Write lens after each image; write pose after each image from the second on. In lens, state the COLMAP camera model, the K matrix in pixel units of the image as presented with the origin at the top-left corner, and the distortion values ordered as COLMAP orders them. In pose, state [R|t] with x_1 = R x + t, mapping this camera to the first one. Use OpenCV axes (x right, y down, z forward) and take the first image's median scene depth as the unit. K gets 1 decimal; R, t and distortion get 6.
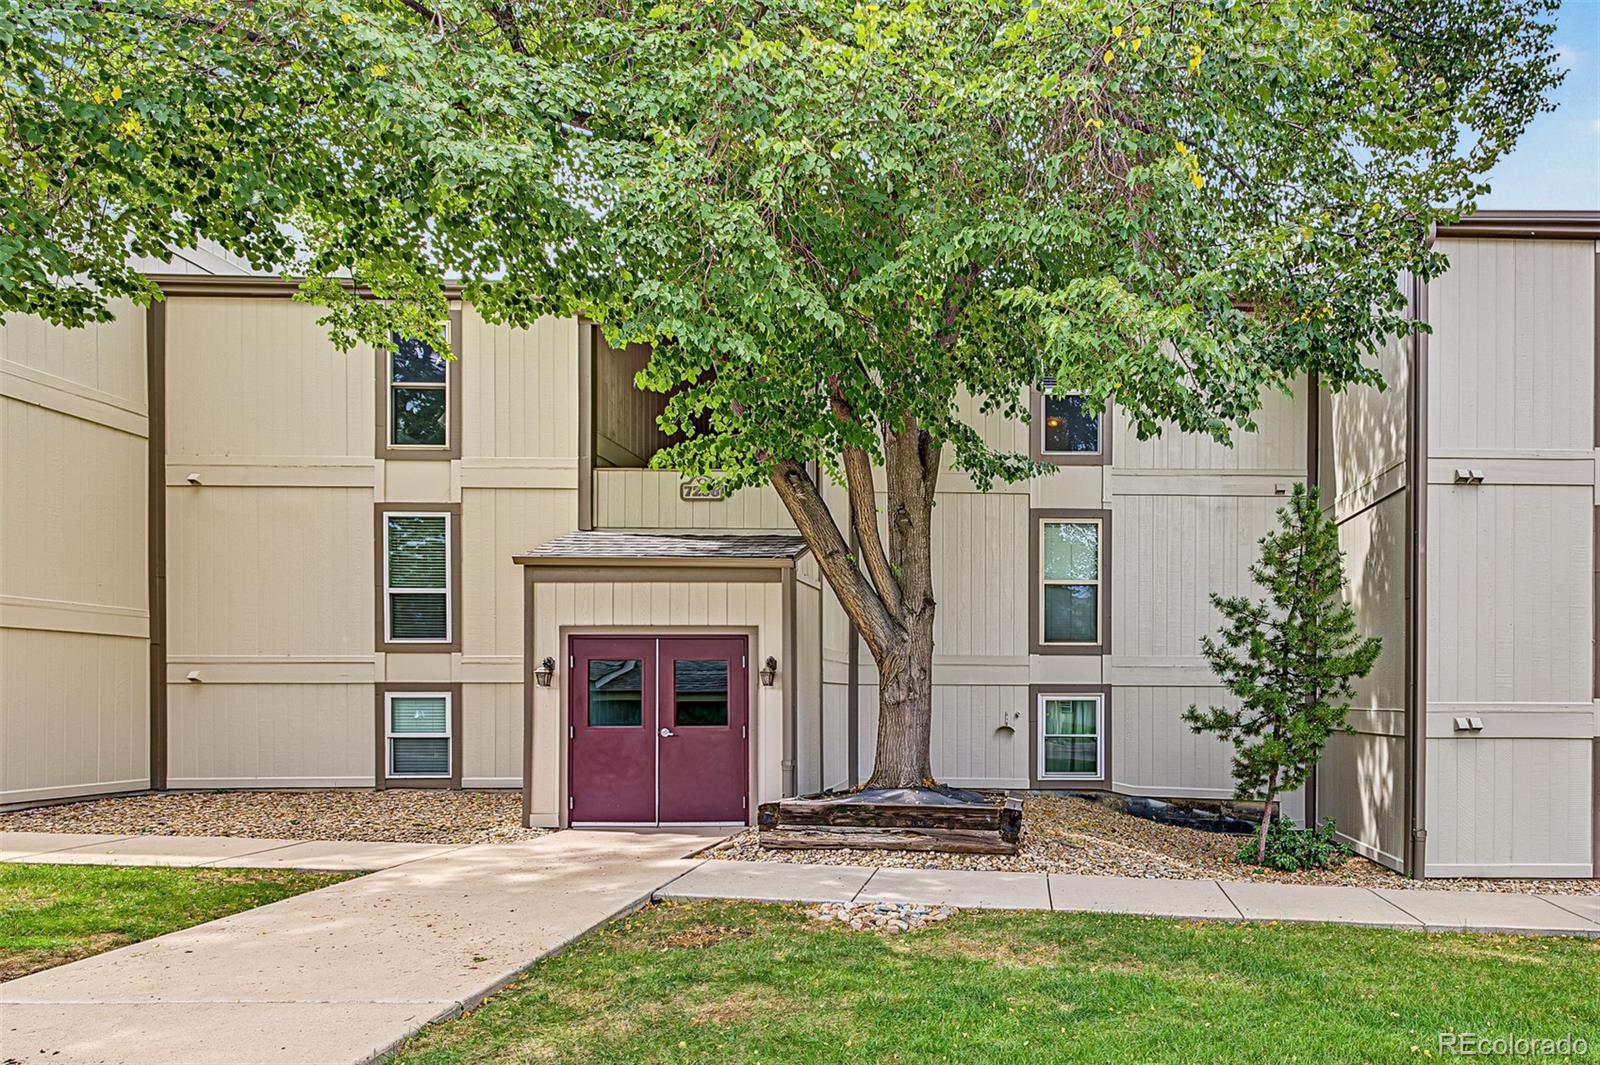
lens RADIAL K [[679.9, 0, 851.8], [0, 679.9, 564.1], [0, 0, 1]] dist [0.009670, -0.002135]
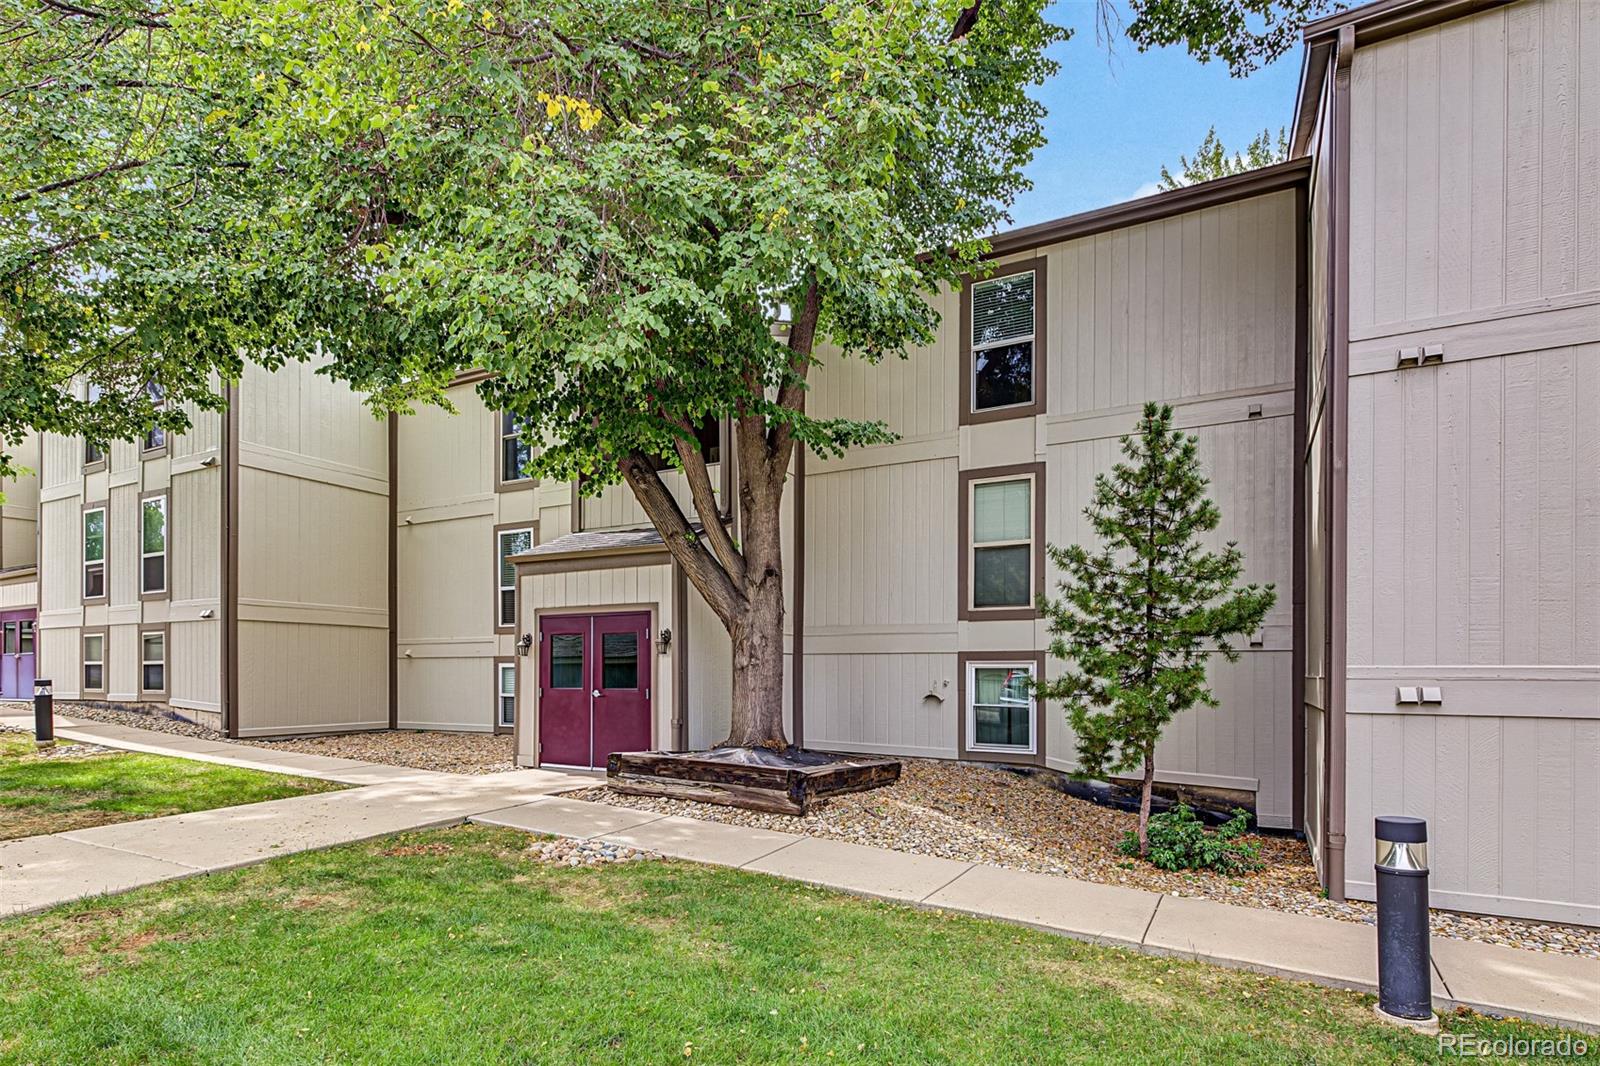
lens RADIAL K [[614.8, 0, 759.9], [0, 614.8, 554.6], [0, 0, 1]] dist [0.006296, -0.000291]
pose [[0.921648, -0.070880, -0.381498, 0.424000], [0.072159, 0.997333, -0.010973, 0.033791], [0.381258, -0.017416, 0.924304, 0.104367]]
